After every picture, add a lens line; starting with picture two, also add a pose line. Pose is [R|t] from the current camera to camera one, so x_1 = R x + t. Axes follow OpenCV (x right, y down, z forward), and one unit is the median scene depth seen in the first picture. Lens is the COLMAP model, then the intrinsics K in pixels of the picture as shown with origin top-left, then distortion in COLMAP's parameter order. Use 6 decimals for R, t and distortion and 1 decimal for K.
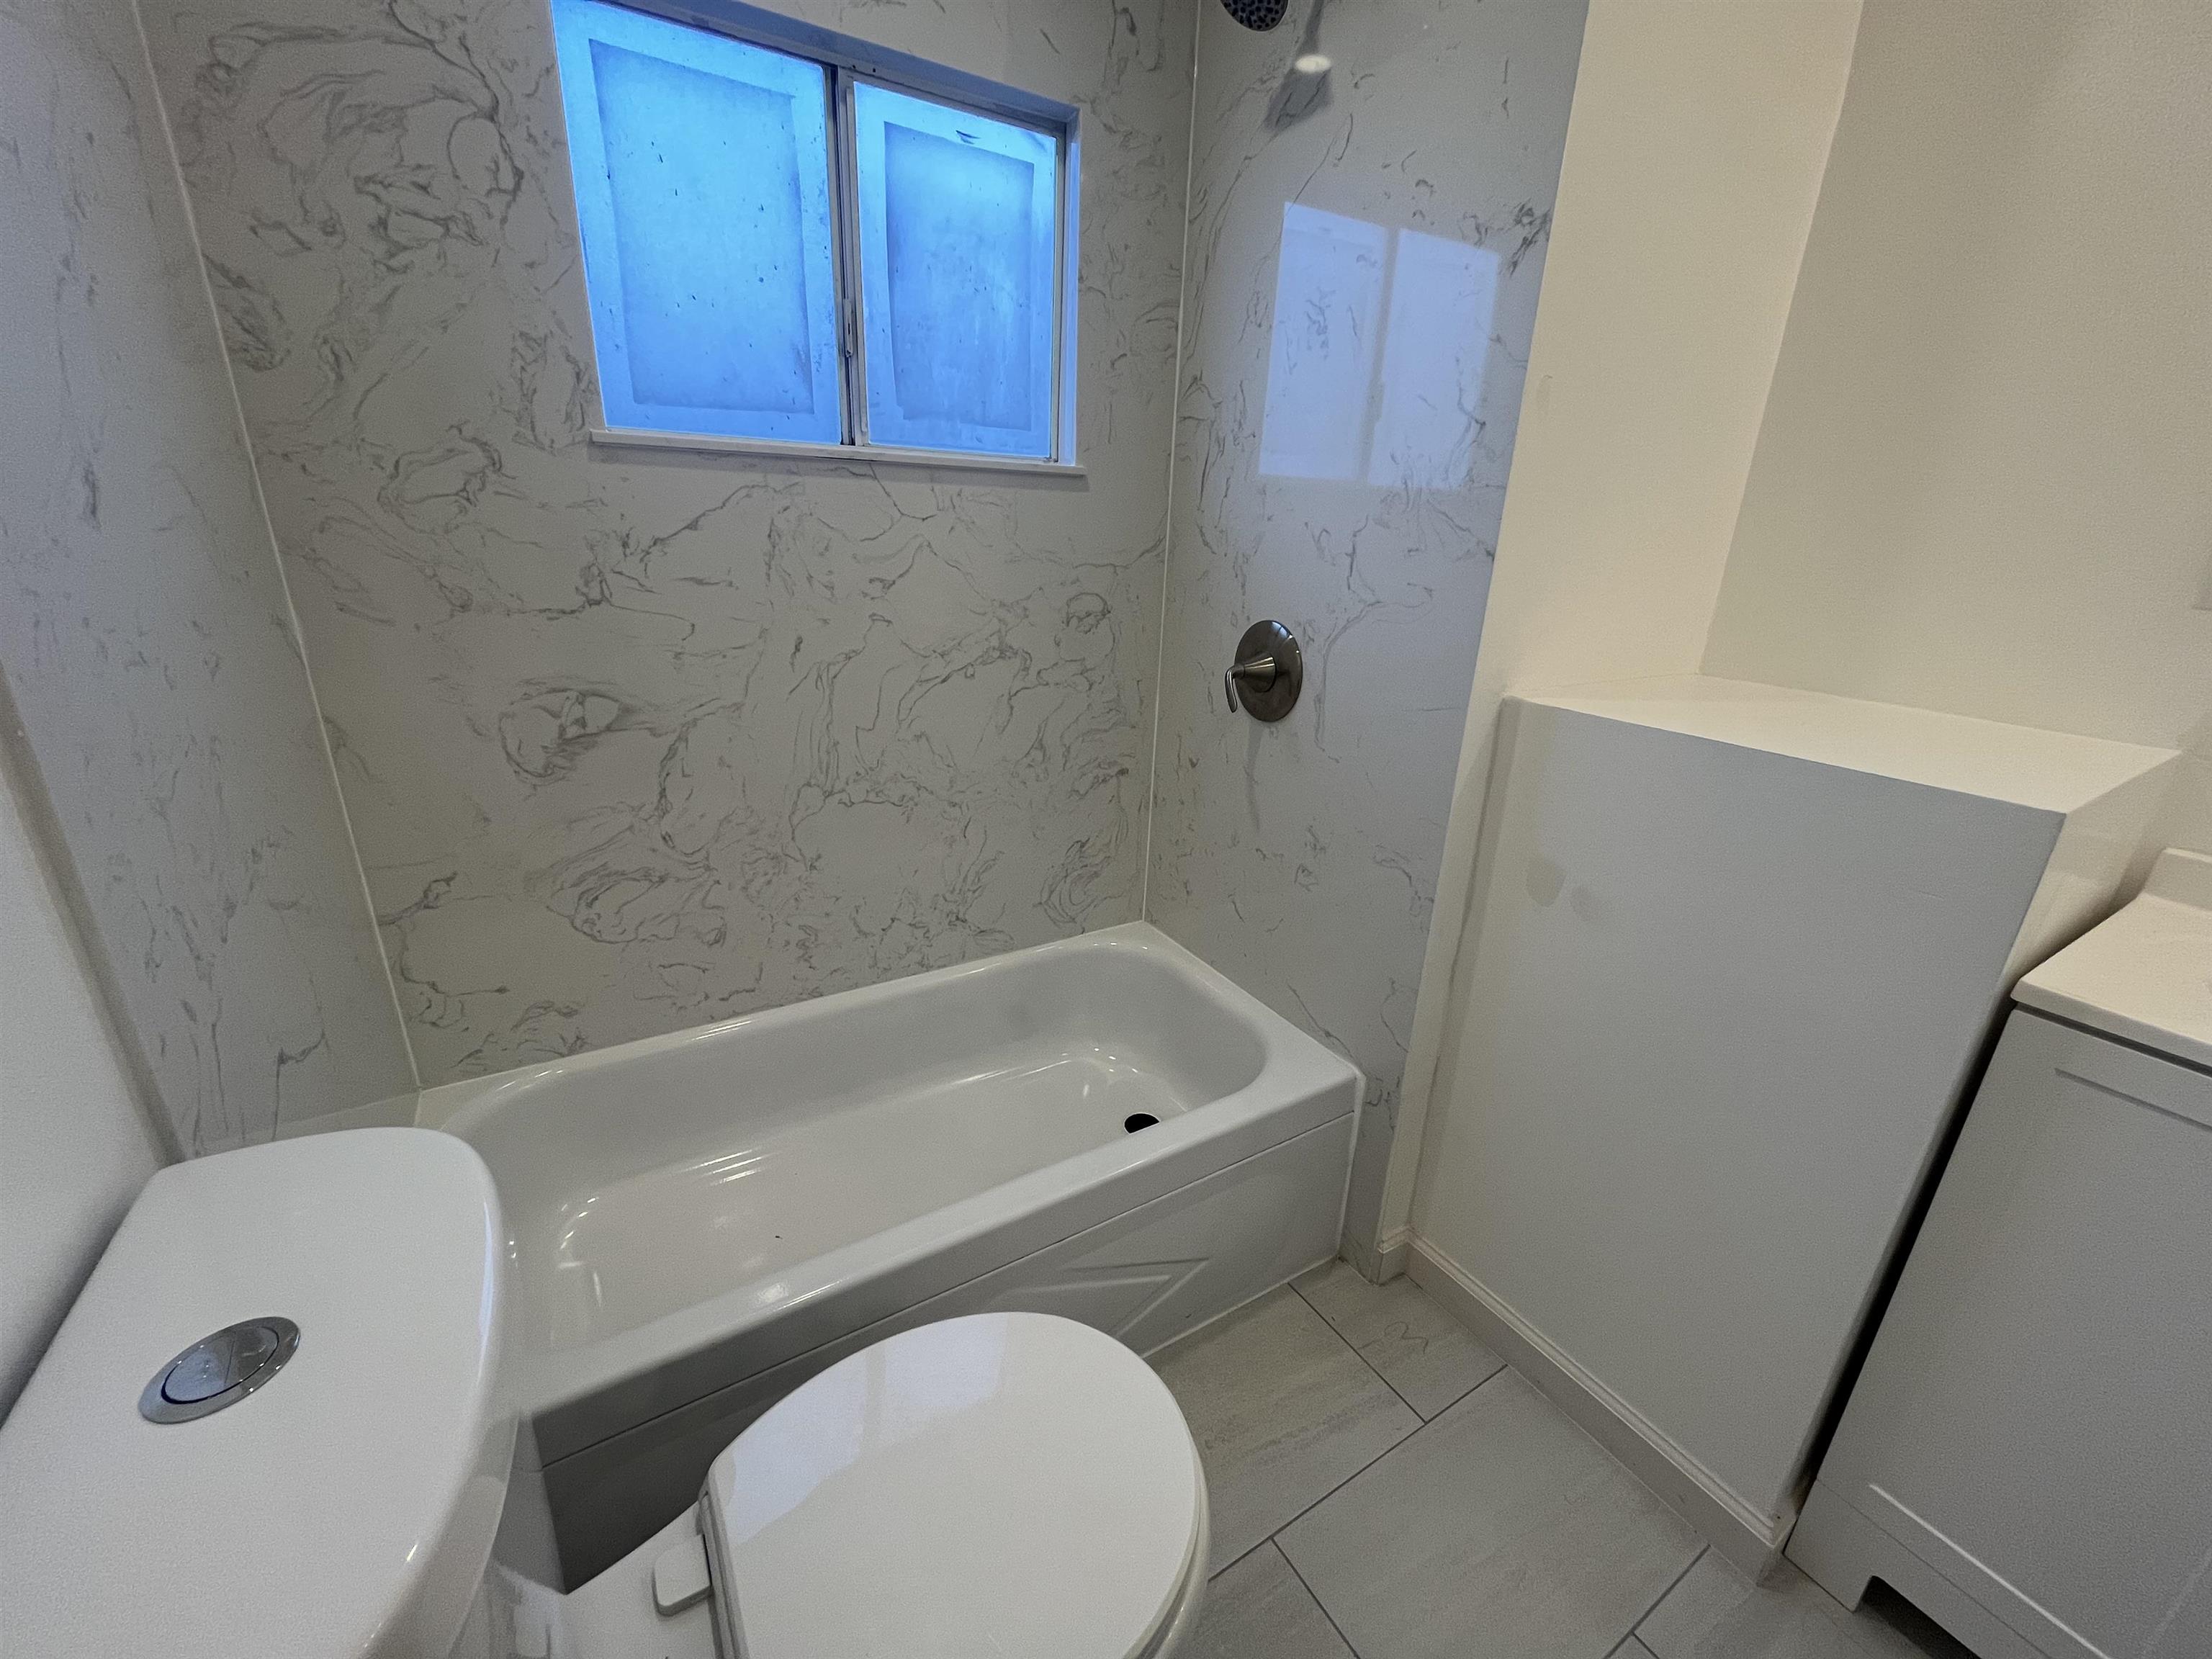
lens RADIAL K [[889.2, 0, 1111.0], [0, 889.2, 823.0], [0, 0, 1]] dist [-0.002182, -0.000994]
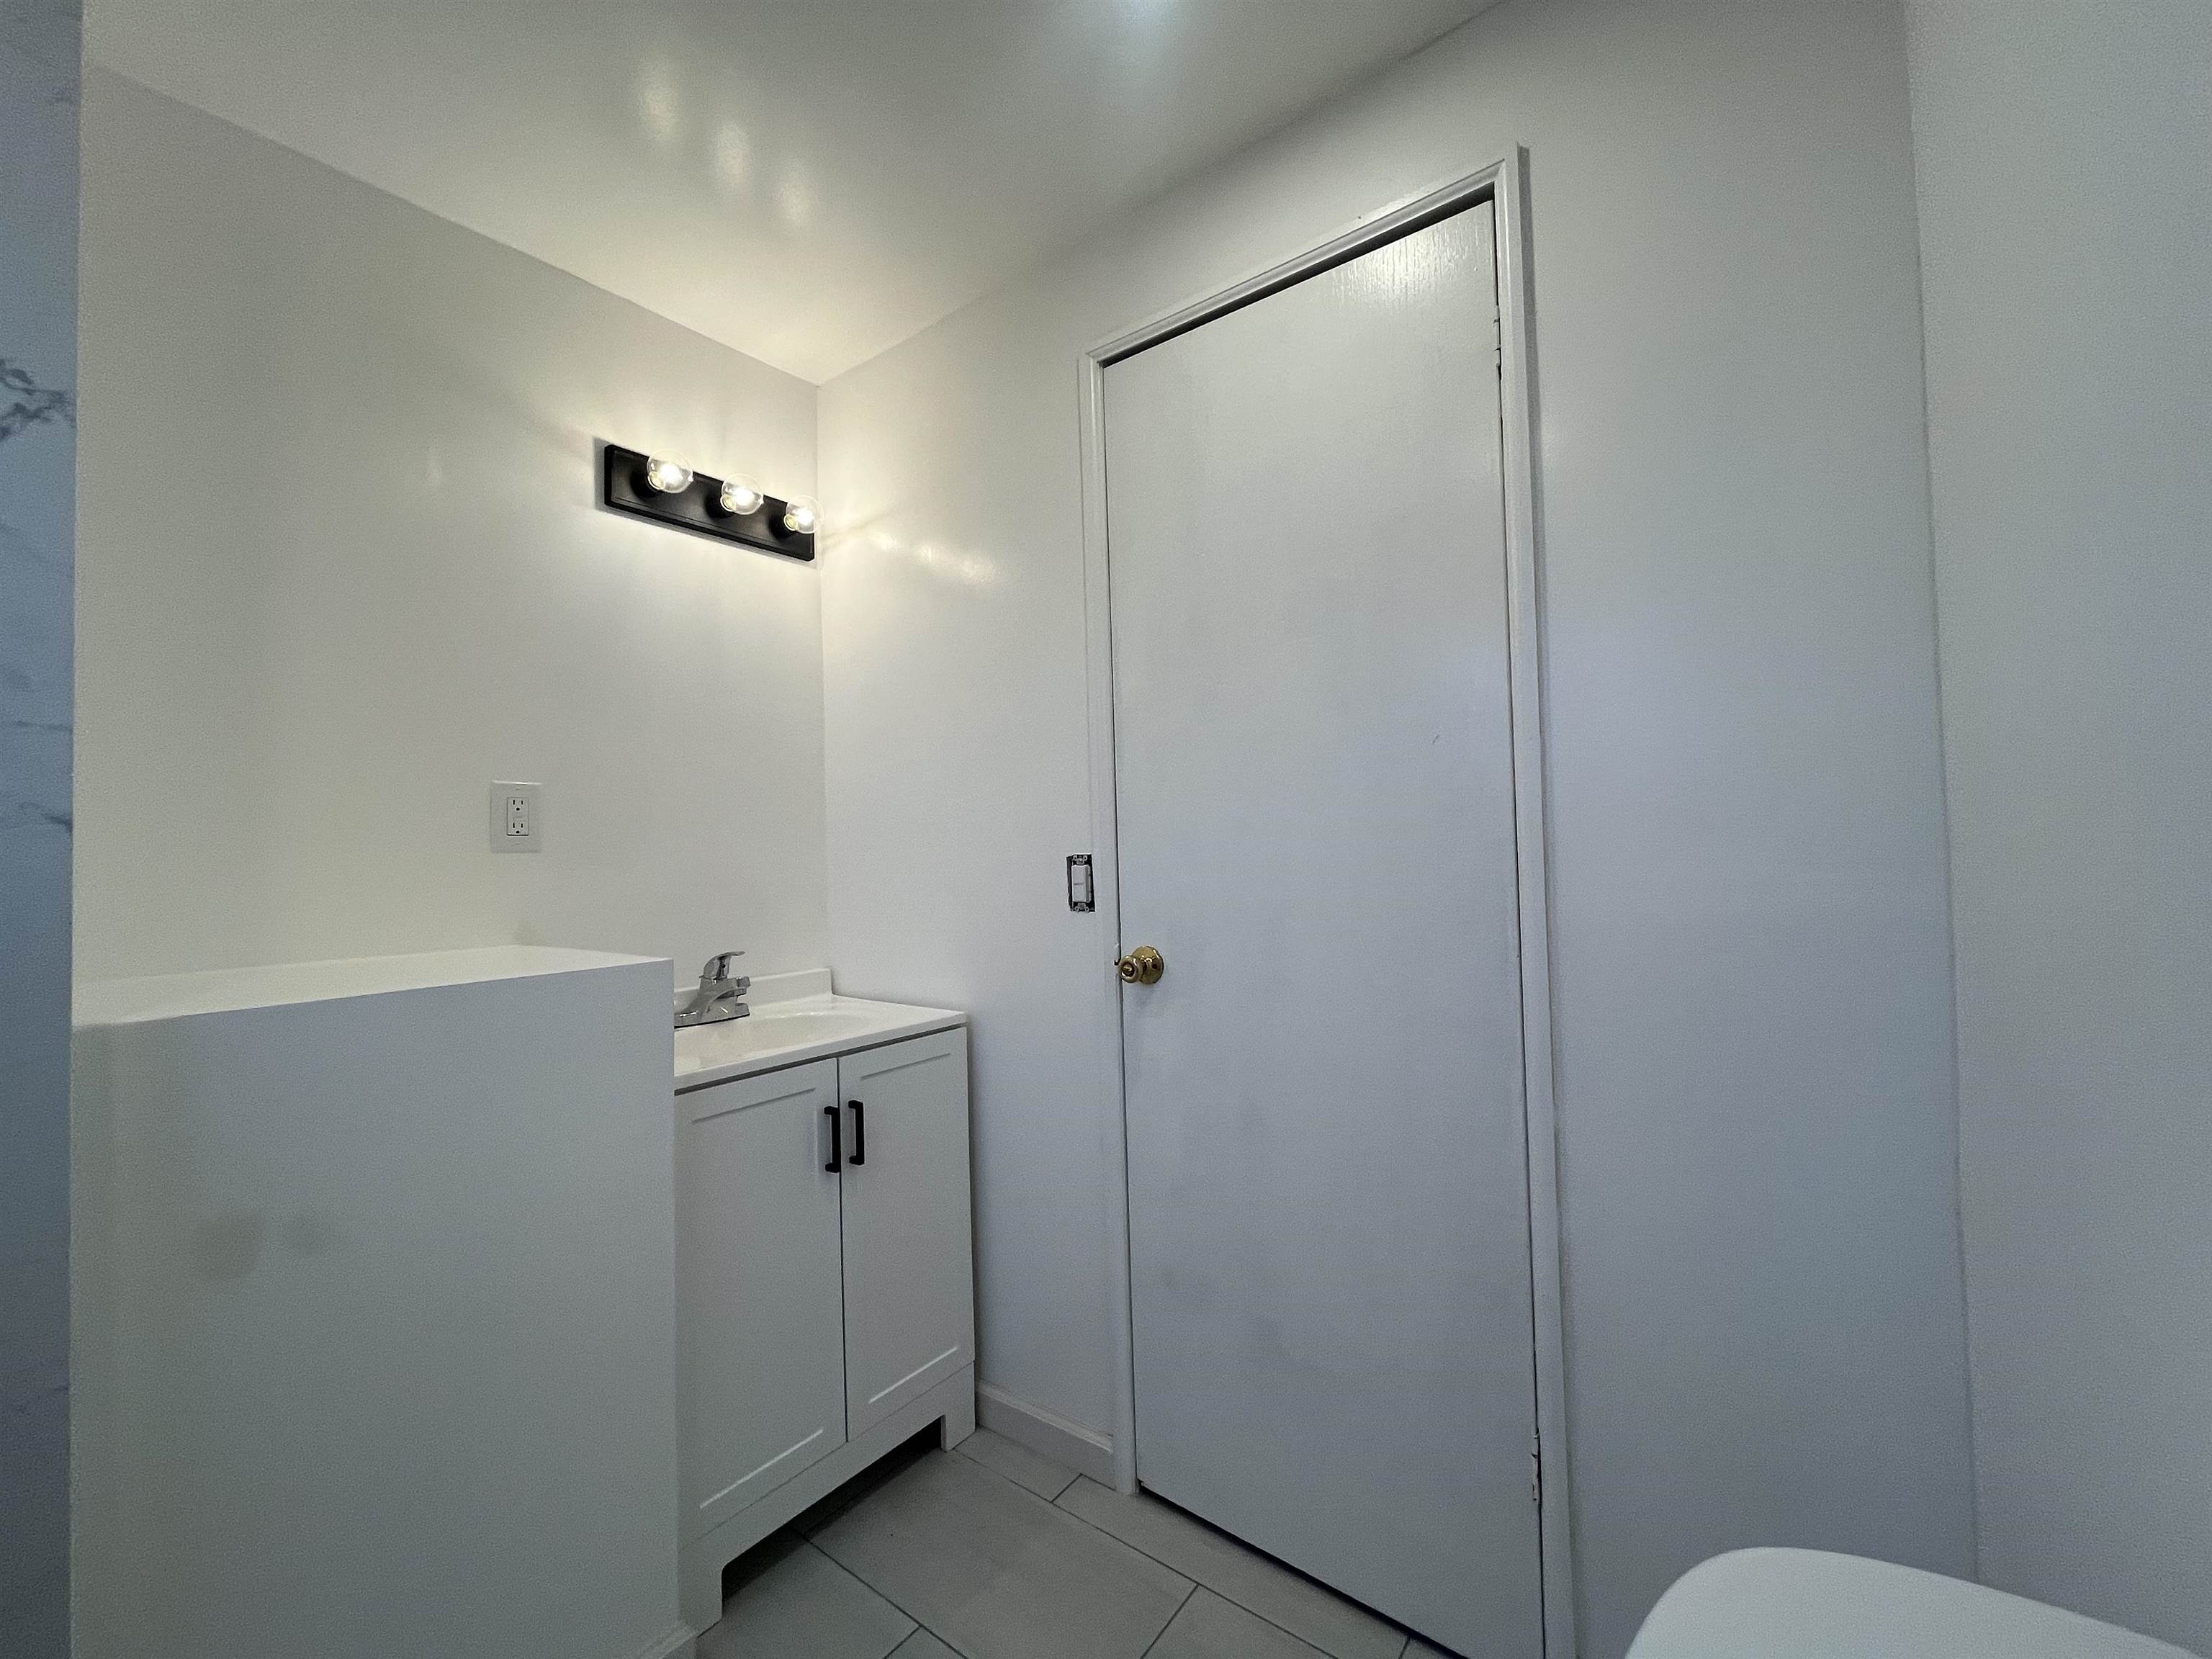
lens RADIAL K [[889.2, 0, 1111.0], [0, 889.2, 823.0], [0, 0, 1]] dist [-0.002182, -0.000994]
pose [[-0.370880, 0.000444, 0.928681, -0.361373], [0.317905, 0.939645, 0.126510, -0.097907], [-0.872573, 0.342152, -0.348637, 0.397566]]
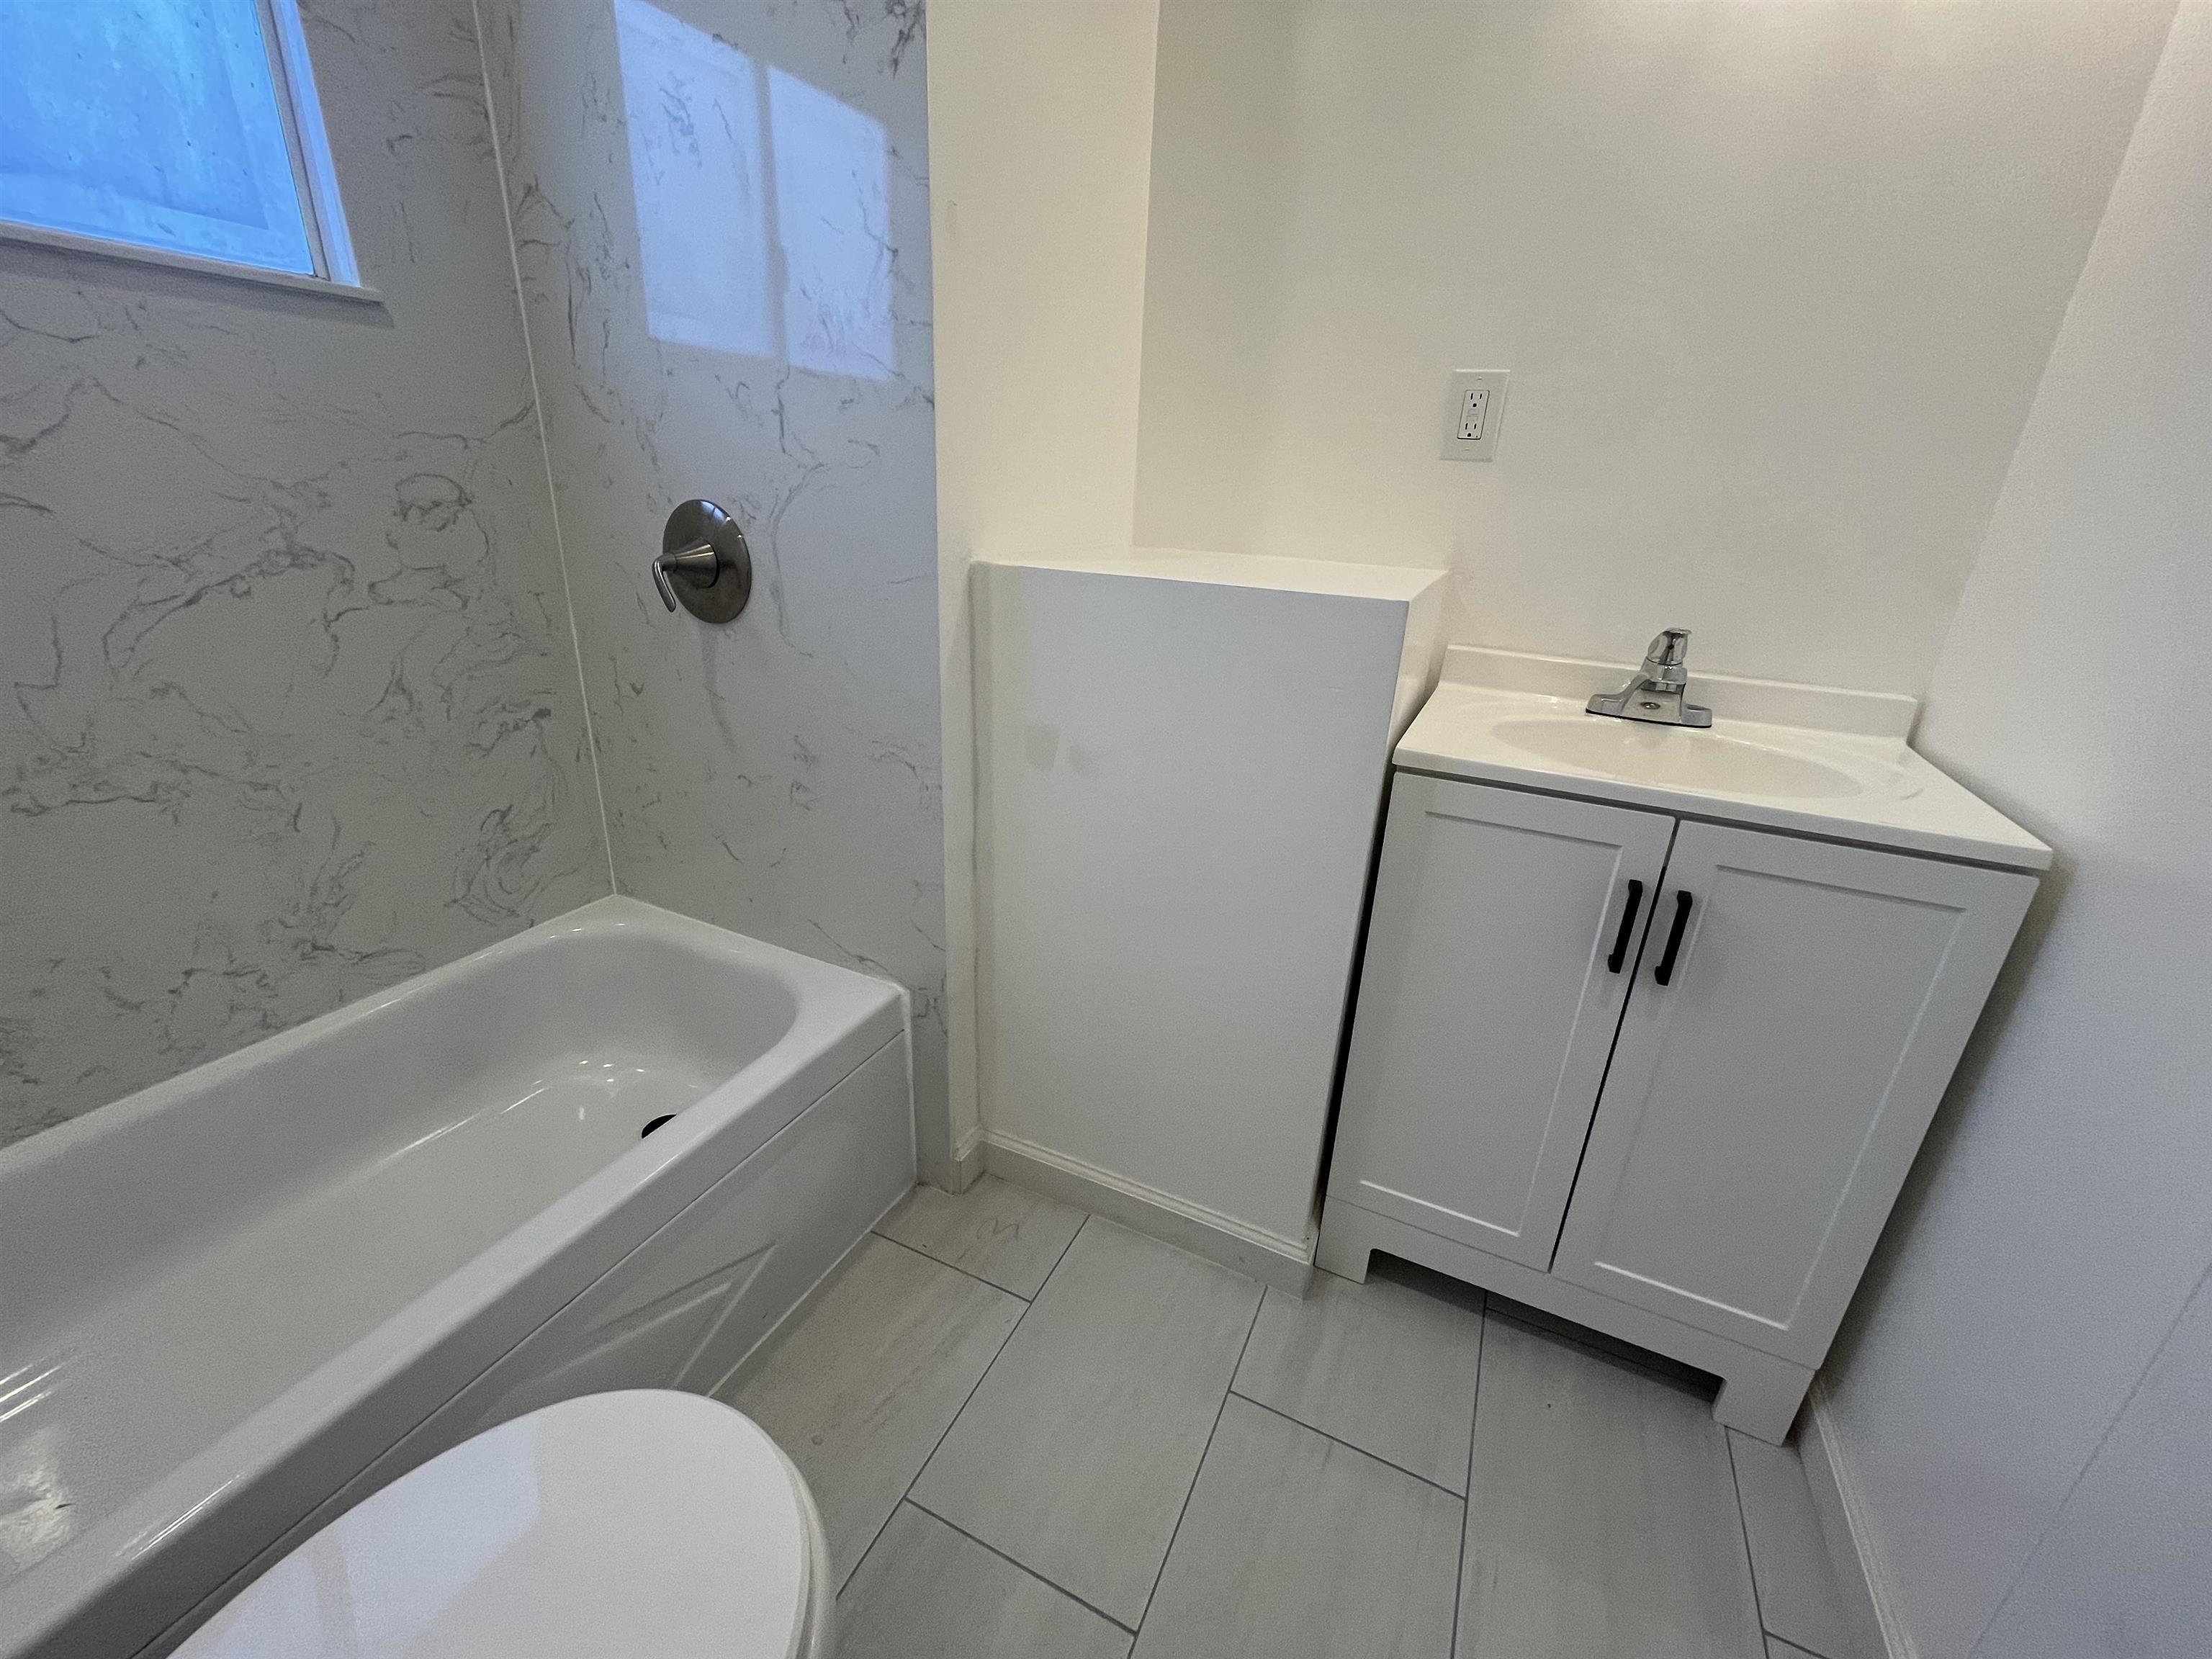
lens RADIAL K [[889.2, 0, 1111.0], [0, 889.2, 823.0], [0, 0, 1]] dist [-0.002182, -0.000994]
pose [[0.839738, -0.193765, 0.507243, 0.021932], [0.166377, 0.981047, 0.099321, 0.051130], [-0.516875, 0.000991, 0.856060, 0.079619]]
